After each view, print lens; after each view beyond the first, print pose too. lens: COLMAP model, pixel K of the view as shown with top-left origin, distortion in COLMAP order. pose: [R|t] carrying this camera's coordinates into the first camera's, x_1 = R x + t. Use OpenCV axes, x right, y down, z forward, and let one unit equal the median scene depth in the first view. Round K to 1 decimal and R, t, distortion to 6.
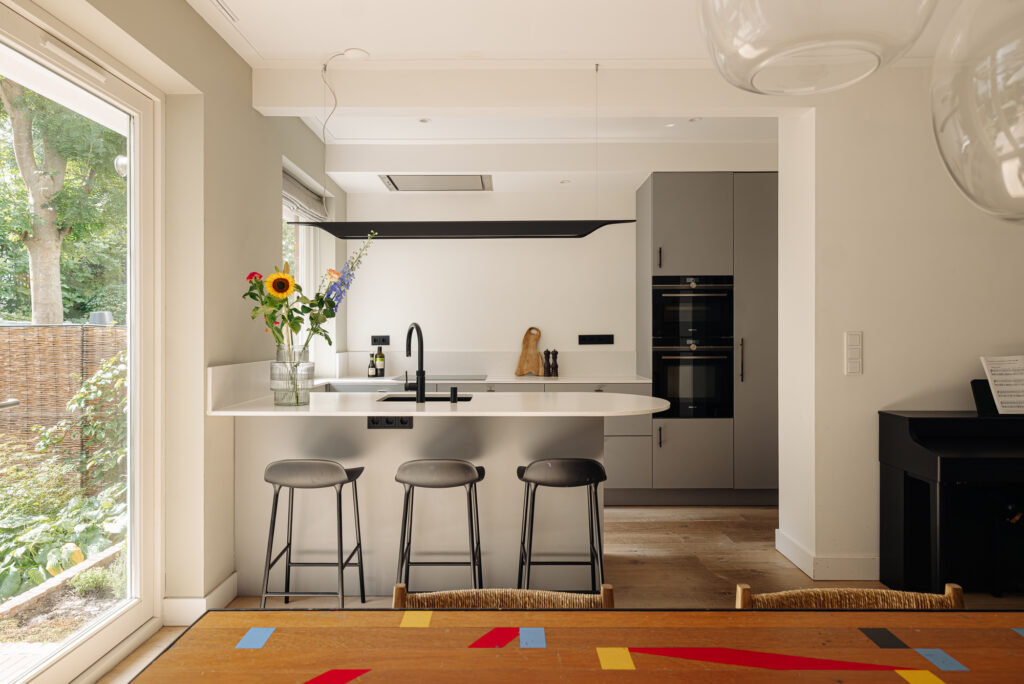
lens RADIAL K [[607.3, 0, 507.5], [0, 607.3, 345.1], [0, 0, 1]] dist [0.009079, 0.000719]
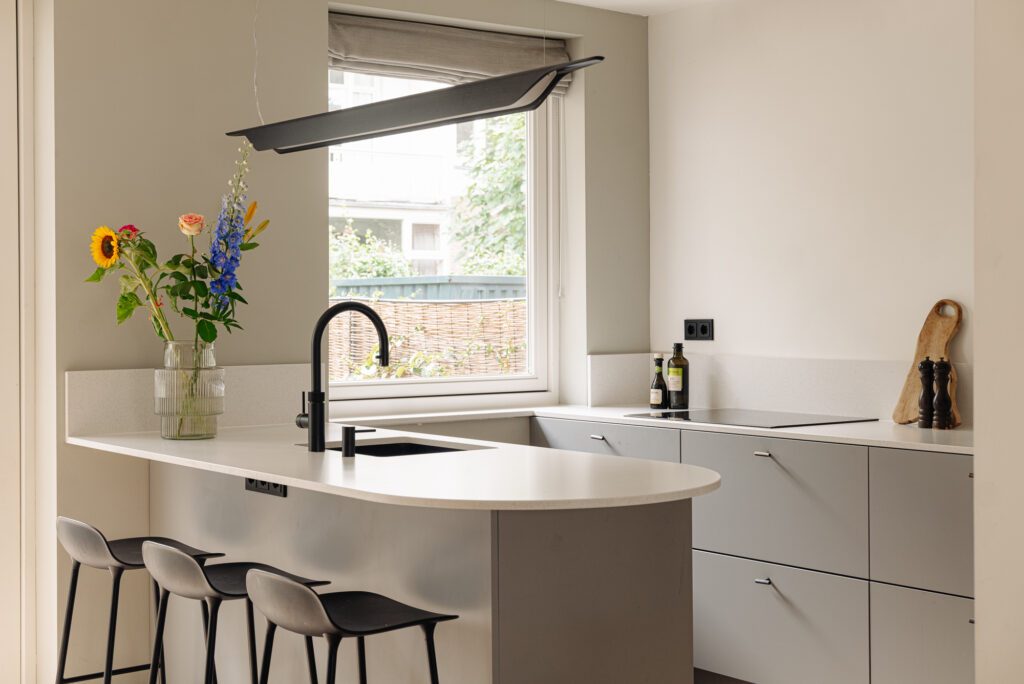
lens RADIAL K [[1537.0, 0, 512.6], [0, 1537.0, 339.5], [0, 0, 1]] dist [0.012526, 0.000000]
pose [[0.604868, 0.015688, -0.796171, 0.991550], [-0.008887, 0.999877, 0.012950, -0.021945], [0.796276, -0.000758, 0.604933, 0.306388]]
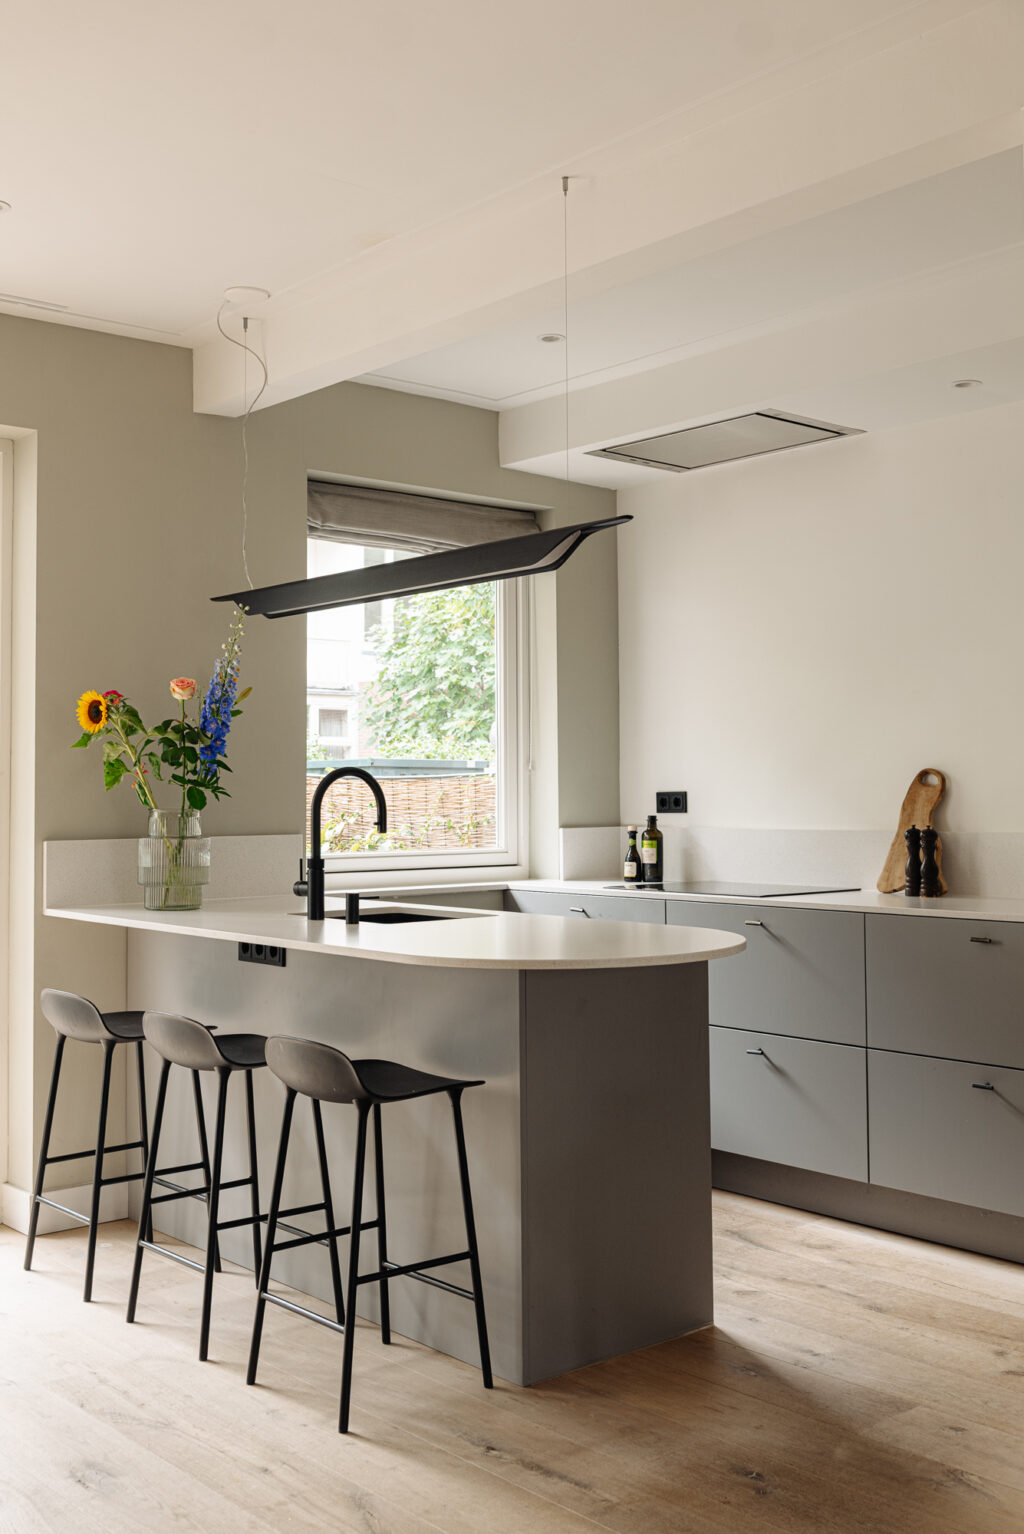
lens RADIAL K [[1562.4, 0, 509.1], [0, 1562.4, 760.1], [0, 0, 1]] dist [-0.012975, 0.000000]
pose [[0.655280, -0.019575, -0.755133, 0.939374], [-0.007748, 0.999437, -0.032631, -0.000012], [0.755347, 0.027233, 0.654759, 0.233397]]
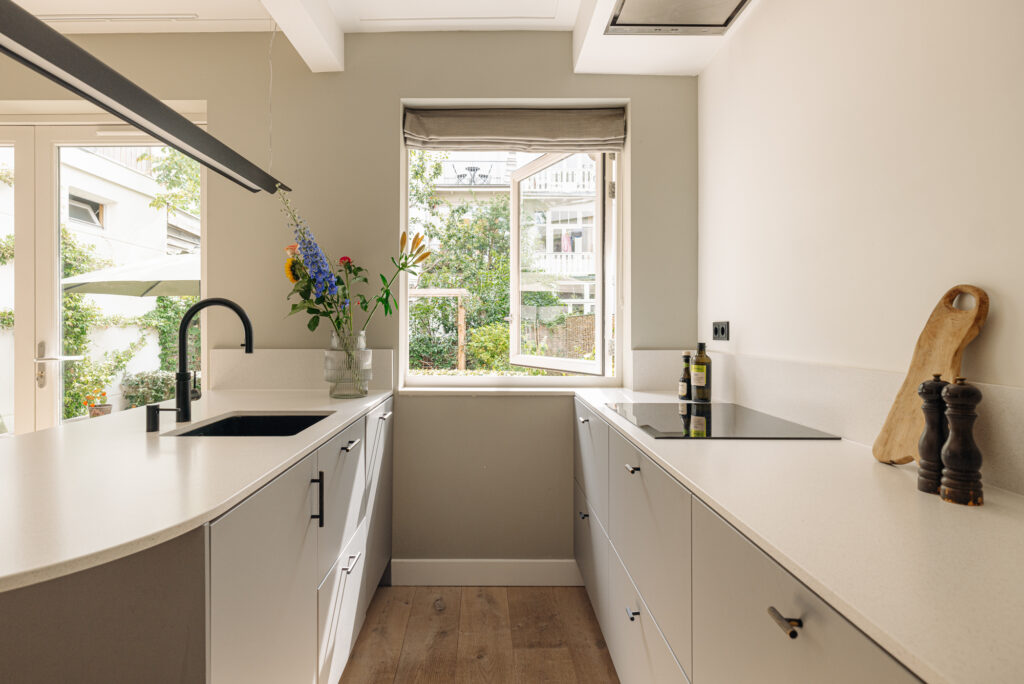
lens RADIAL K [[515.5, 0, 471.0], [0, 515.5, 318.2], [0, 0, 1]] dist [-0.001989, 0.000021]
pose [[-0.016096, -0.013353, -0.999781, 0.358747], [-0.020953, 0.999696, -0.013015, -0.013197], [0.999651, 0.020739, -0.016371, 1.256613]]
